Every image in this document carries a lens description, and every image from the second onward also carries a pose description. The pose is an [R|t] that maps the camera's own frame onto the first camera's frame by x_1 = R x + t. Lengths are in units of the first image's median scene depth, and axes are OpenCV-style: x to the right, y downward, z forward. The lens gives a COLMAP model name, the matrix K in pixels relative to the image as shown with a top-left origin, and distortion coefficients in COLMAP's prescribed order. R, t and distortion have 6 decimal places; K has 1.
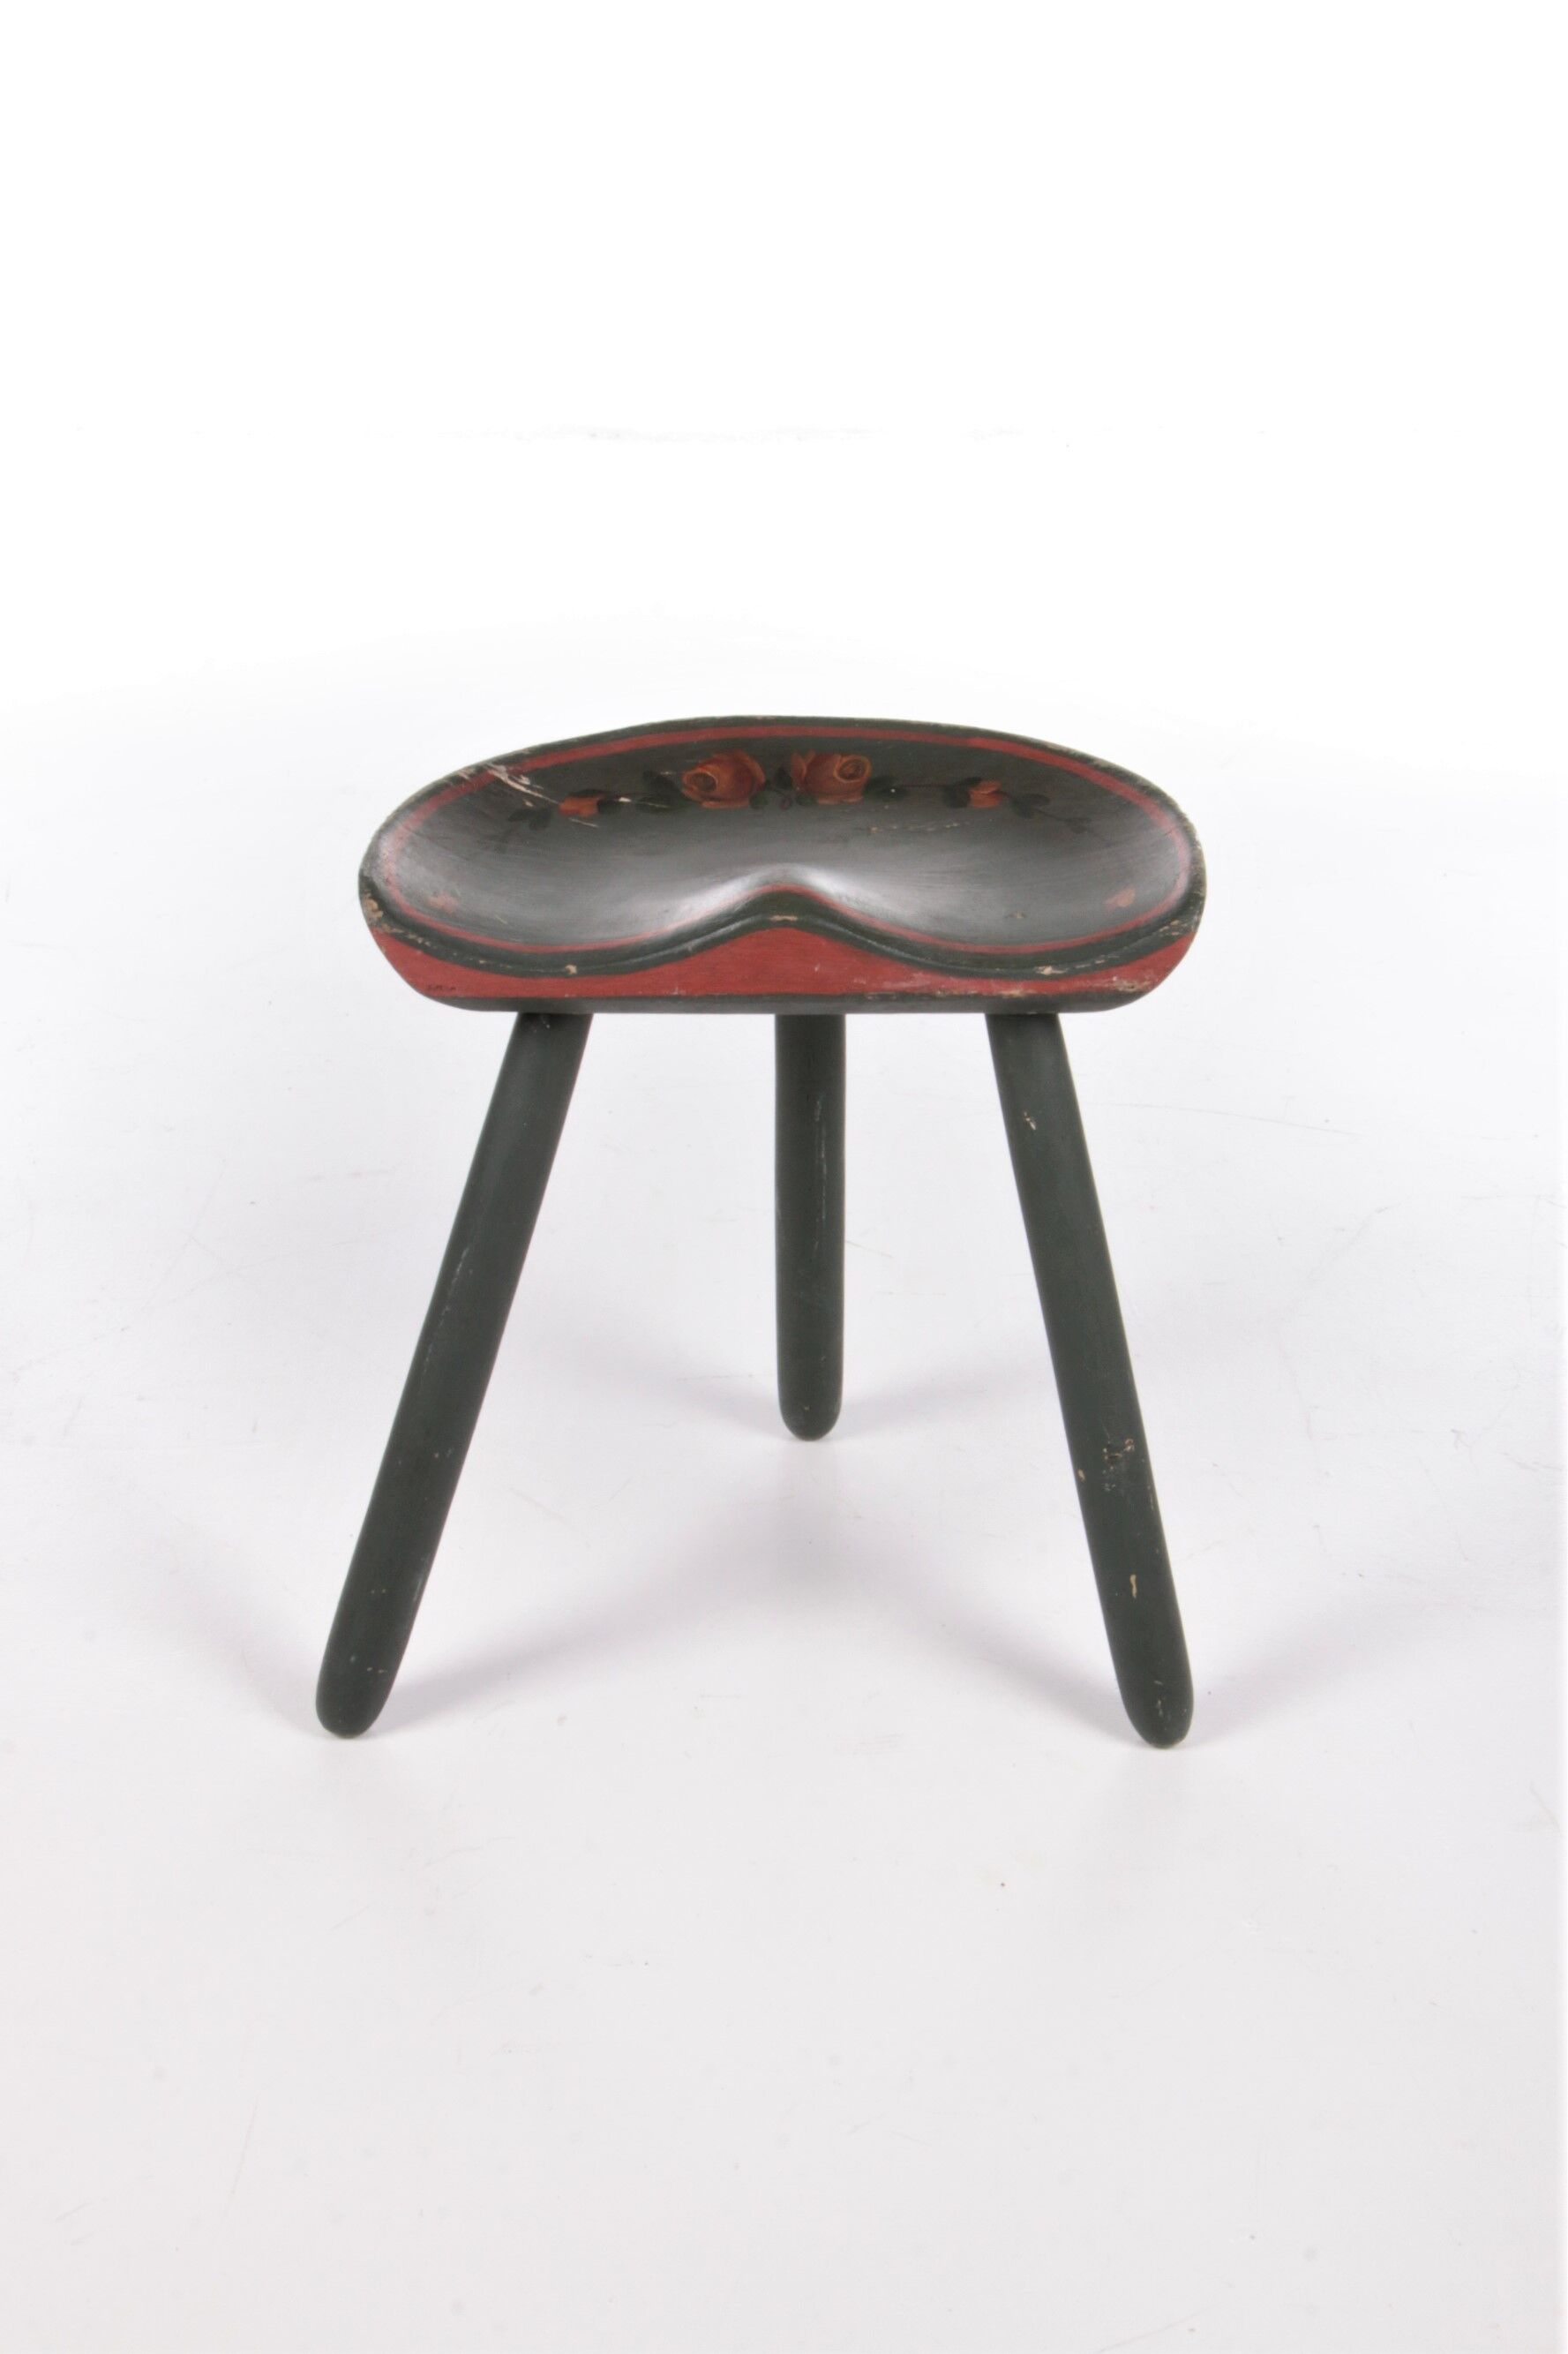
lens RADIAL K [[3597.2, 0, 784.0], [0, 3597.2, 1177.0], [0, 0, 1]] dist [-0.000079, -0.026812]
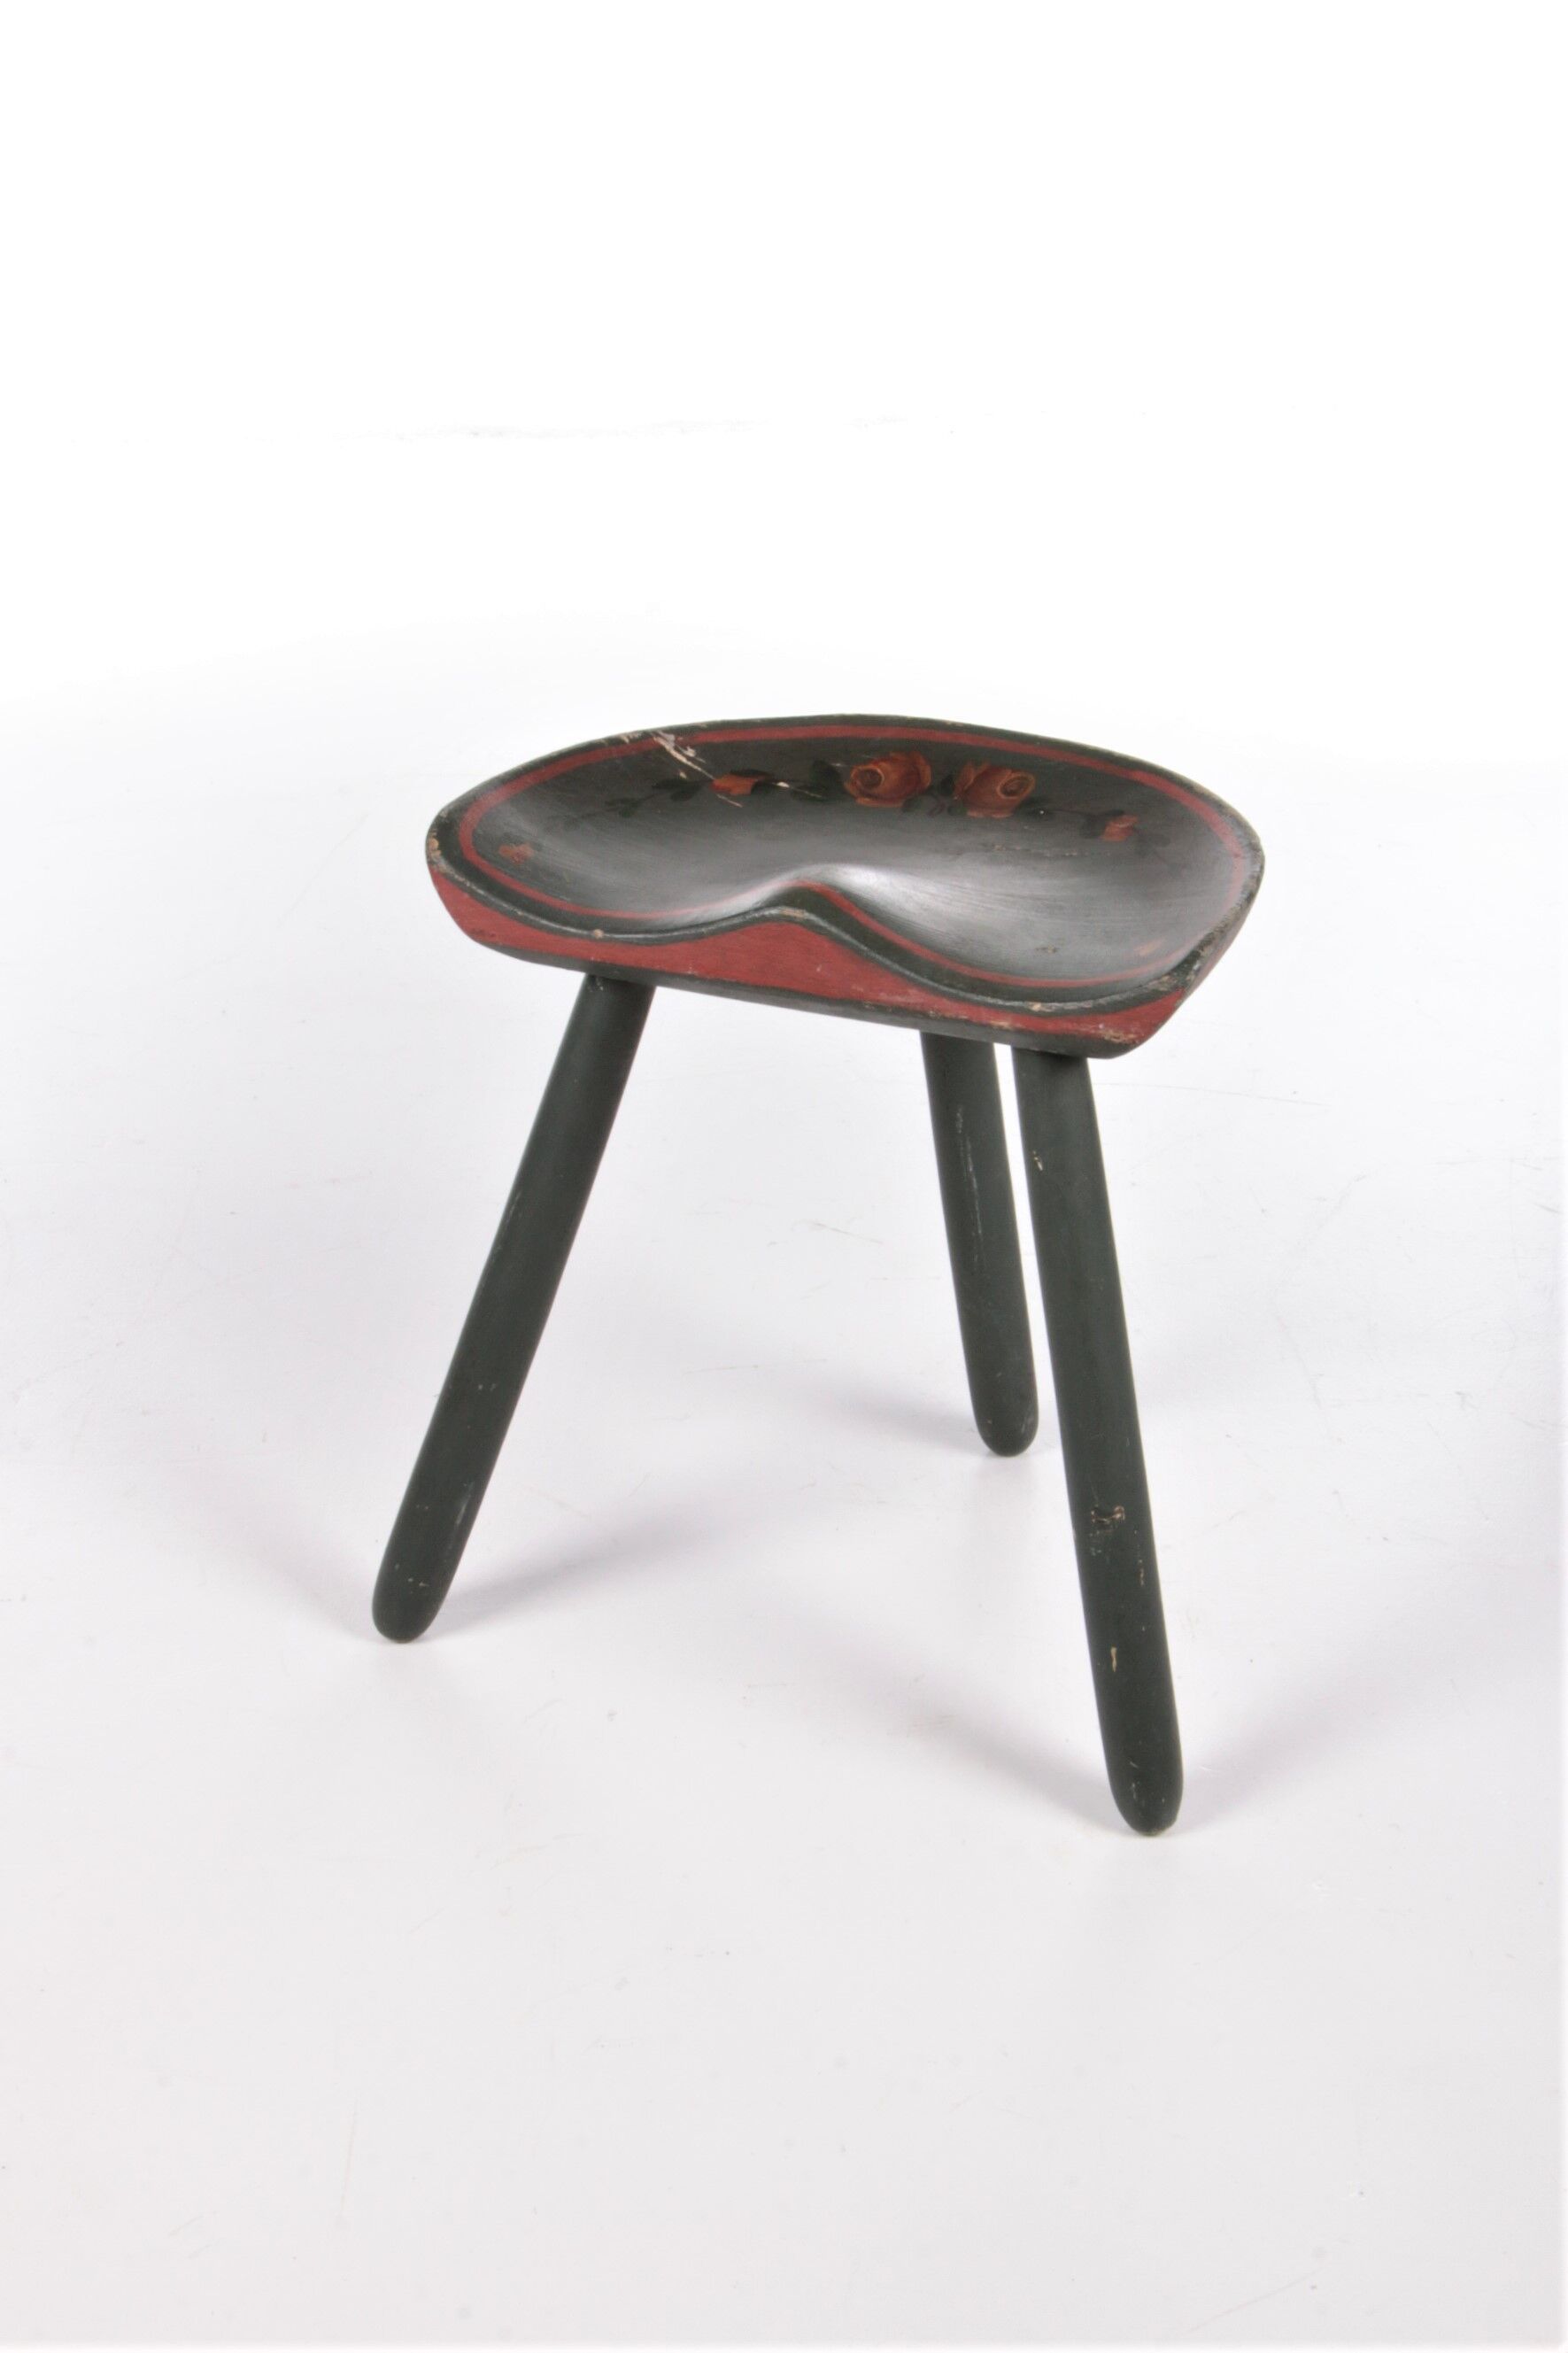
lens RADIAL K [[3595.7, 0, 784.0], [0, 3595.7, 1176.5], [0, 0, 1]] dist [-0.000079, -0.026812]
pose [[0.925749, 0.170402, -0.337568, 0.316133], [-0.171137, 0.984854, 0.027823, -0.025193], [0.337196, 0.032013, 0.940890, 0.058309]]
